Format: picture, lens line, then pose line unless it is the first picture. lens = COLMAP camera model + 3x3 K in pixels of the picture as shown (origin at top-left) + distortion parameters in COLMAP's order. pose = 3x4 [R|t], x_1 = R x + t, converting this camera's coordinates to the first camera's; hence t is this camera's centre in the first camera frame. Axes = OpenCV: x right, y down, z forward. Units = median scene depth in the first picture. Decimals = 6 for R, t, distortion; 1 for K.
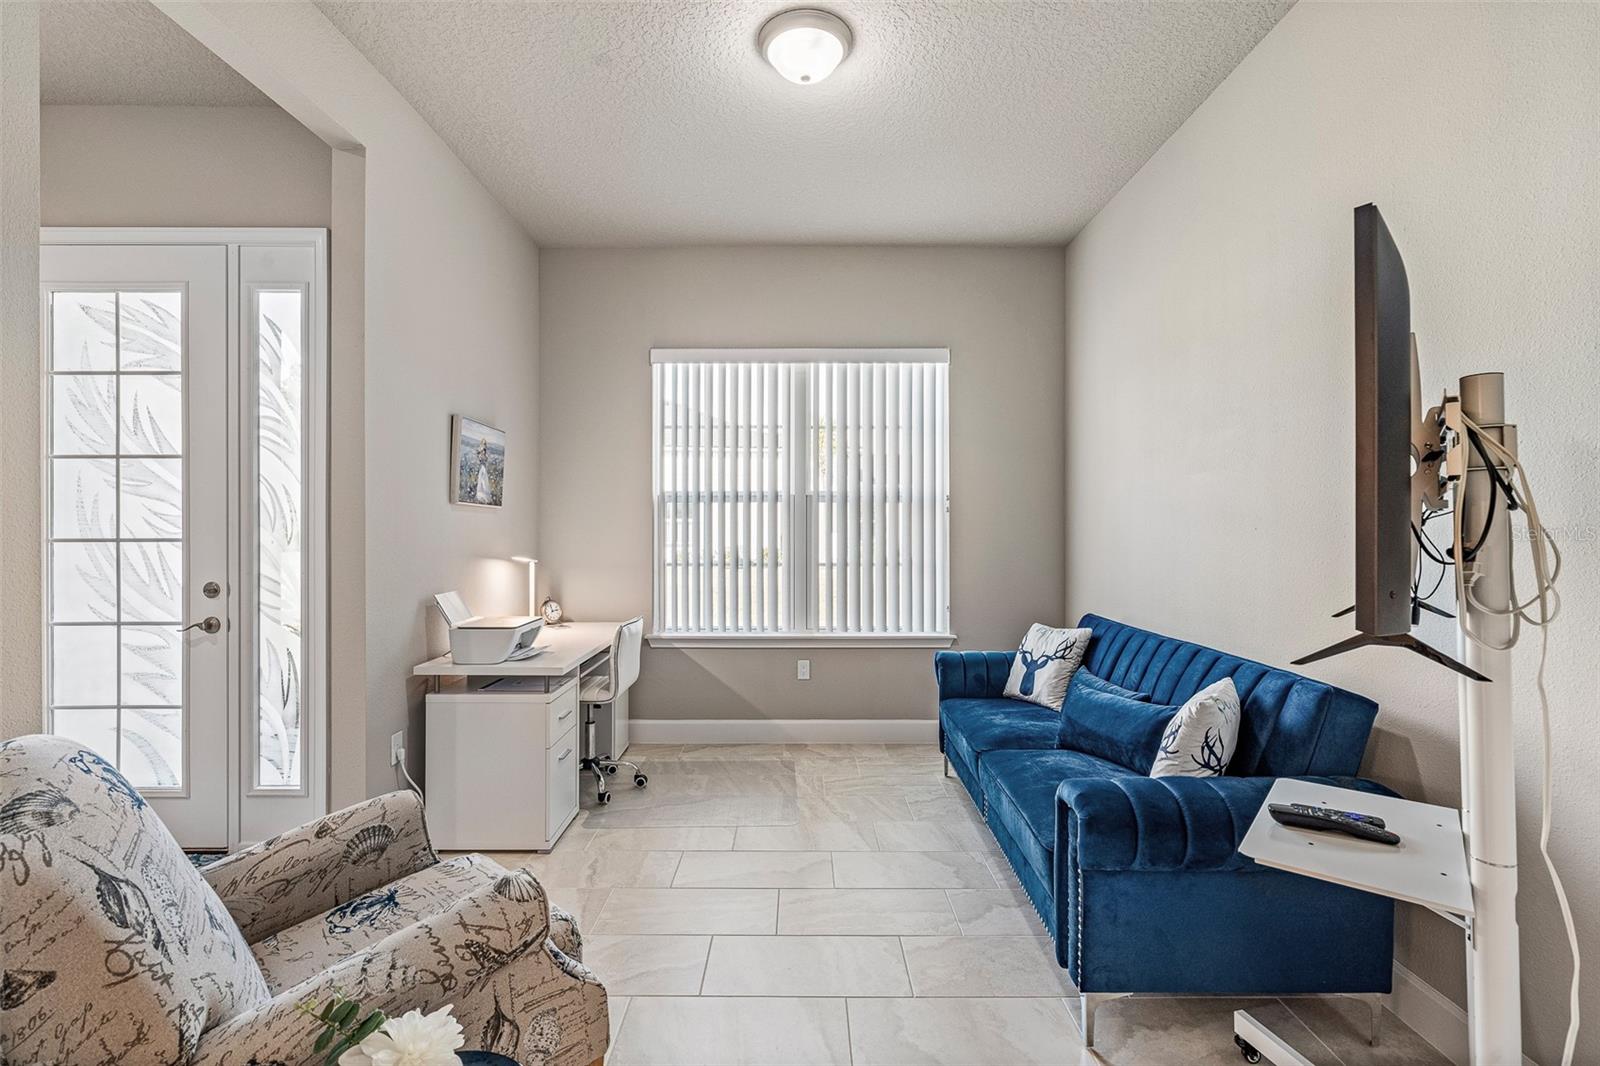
lens RADIAL K [[723.2, 0, 799.9], [0, 723.2, 536.6], [0, 0, 1]] dist [-0.009166, 0.002773]
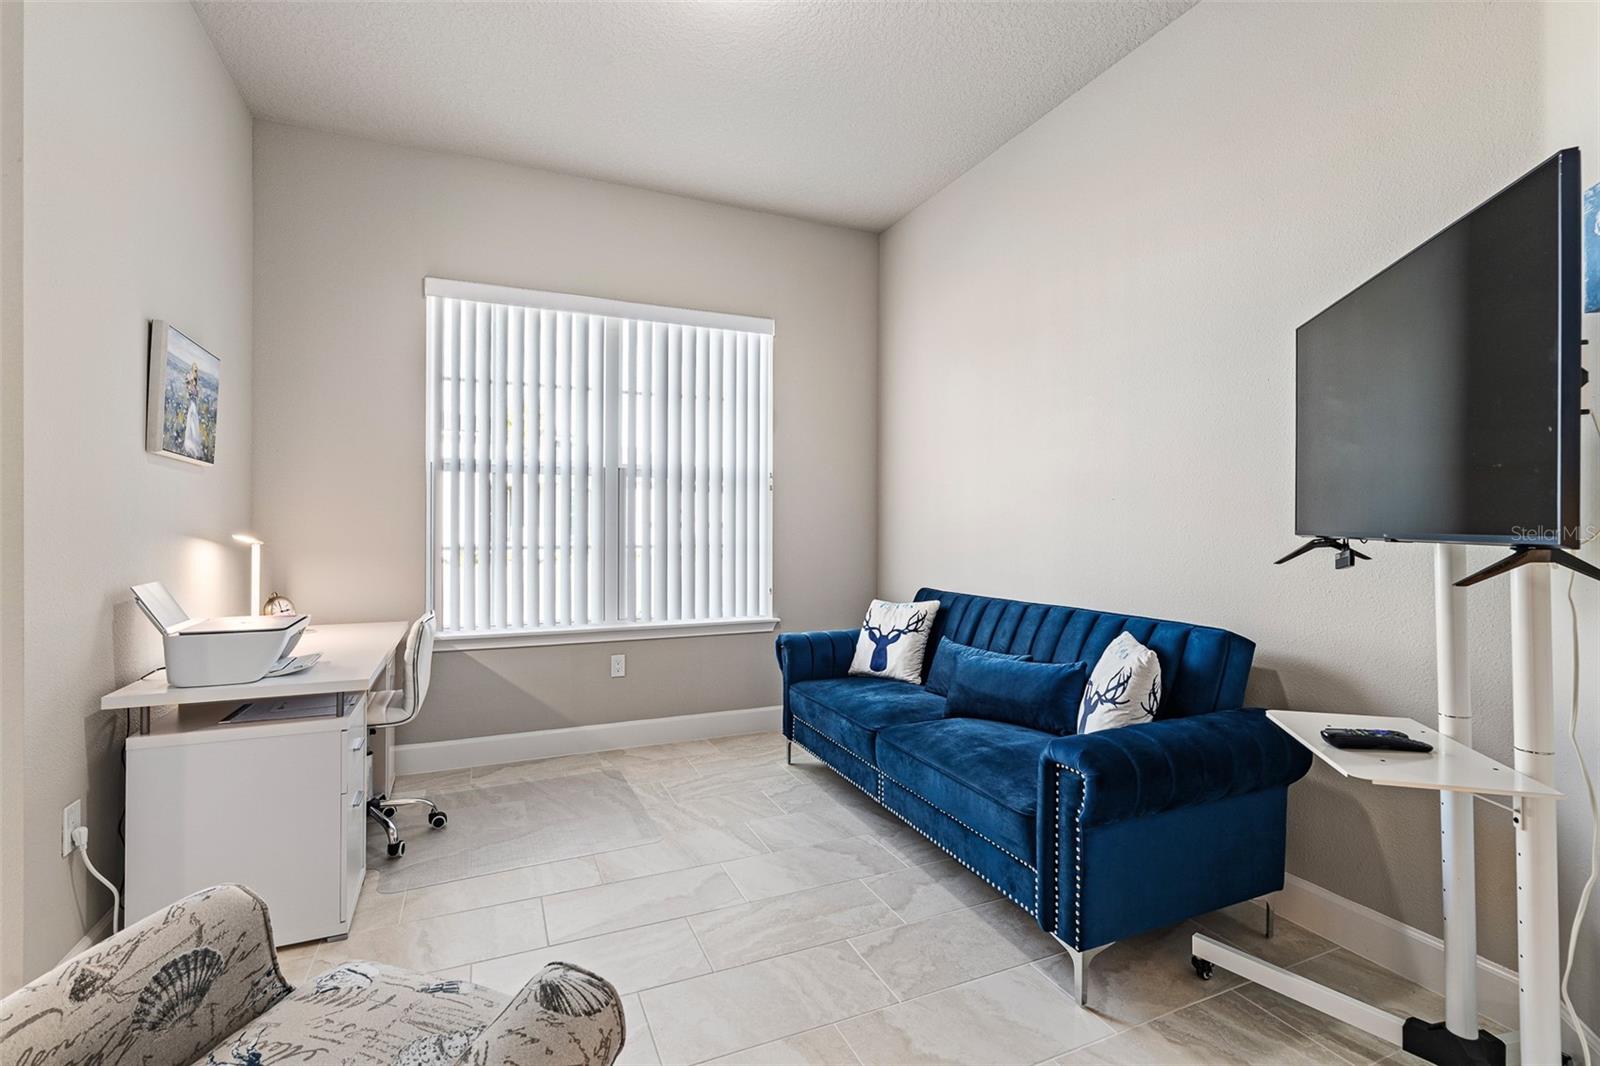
lens RADIAL K [[723.2, 0, 798.2], [0, 723.2, 535.7], [0, 0, 1]] dist [-0.009166, 0.002773]
pose [[0.913081, -0.003480, 0.407764, -0.203470], [0.002773, 0.999993, 0.002325, 0.032011], [-0.407769, -0.000992, 0.913085, 0.141653]]
